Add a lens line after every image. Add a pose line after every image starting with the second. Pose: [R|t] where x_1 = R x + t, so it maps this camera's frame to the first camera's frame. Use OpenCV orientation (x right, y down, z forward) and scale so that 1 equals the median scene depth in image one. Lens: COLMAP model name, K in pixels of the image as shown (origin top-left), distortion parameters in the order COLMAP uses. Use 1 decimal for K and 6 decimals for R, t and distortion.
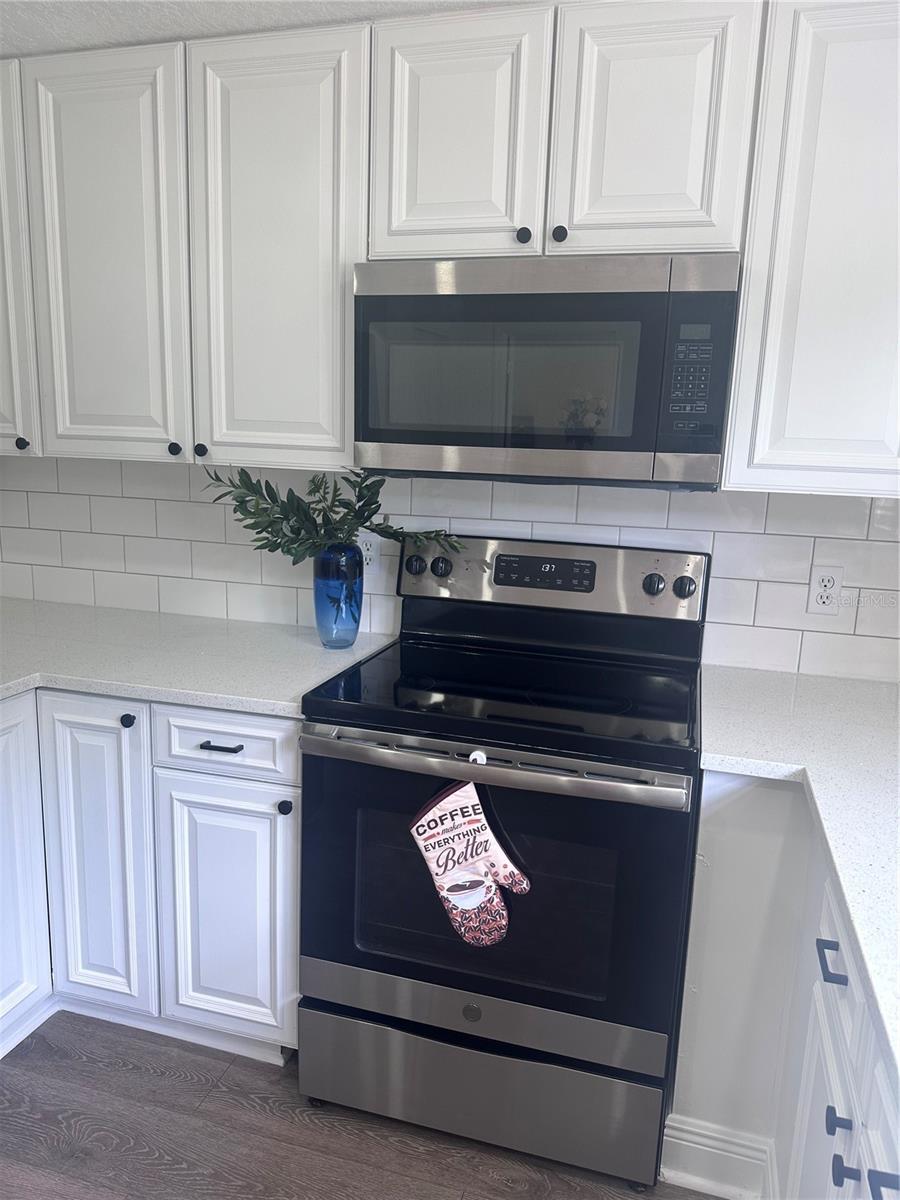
lens RADIAL K [[847.9, 0, 431.2], [0, 847.9, 602.4], [0, 0, 1]] dist [0.106838, -0.189953]
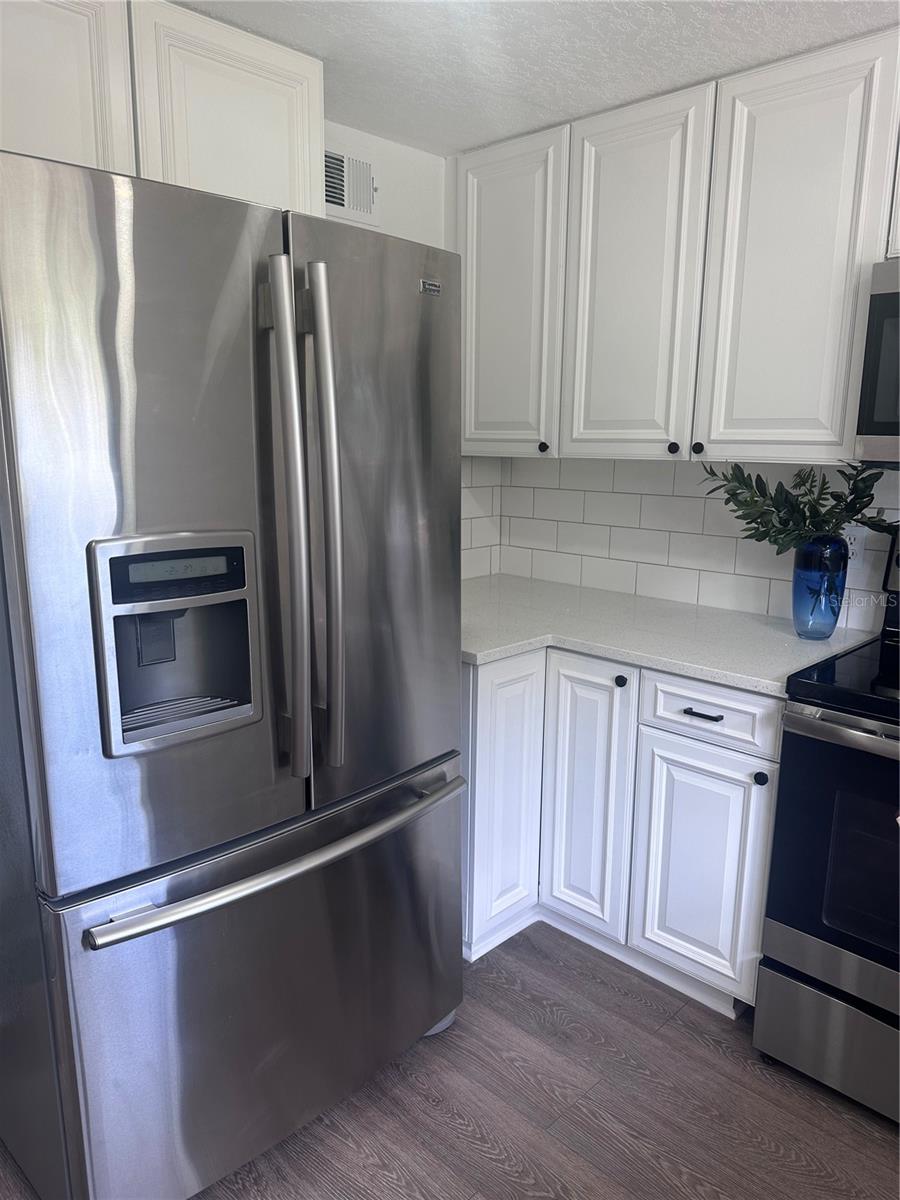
lens RADIAL K [[820.0, 0, 450.0], [0, 820.0, 600.0], [0, 0, 1]] dist [0.099793, -0.164367]
pose [[0.881202, 0.066632, -0.468020, -0.037406], [-0.064662, 0.997701, 0.020295, 0.017909], [0.468296, 0.012379, 0.883485, -0.098254]]
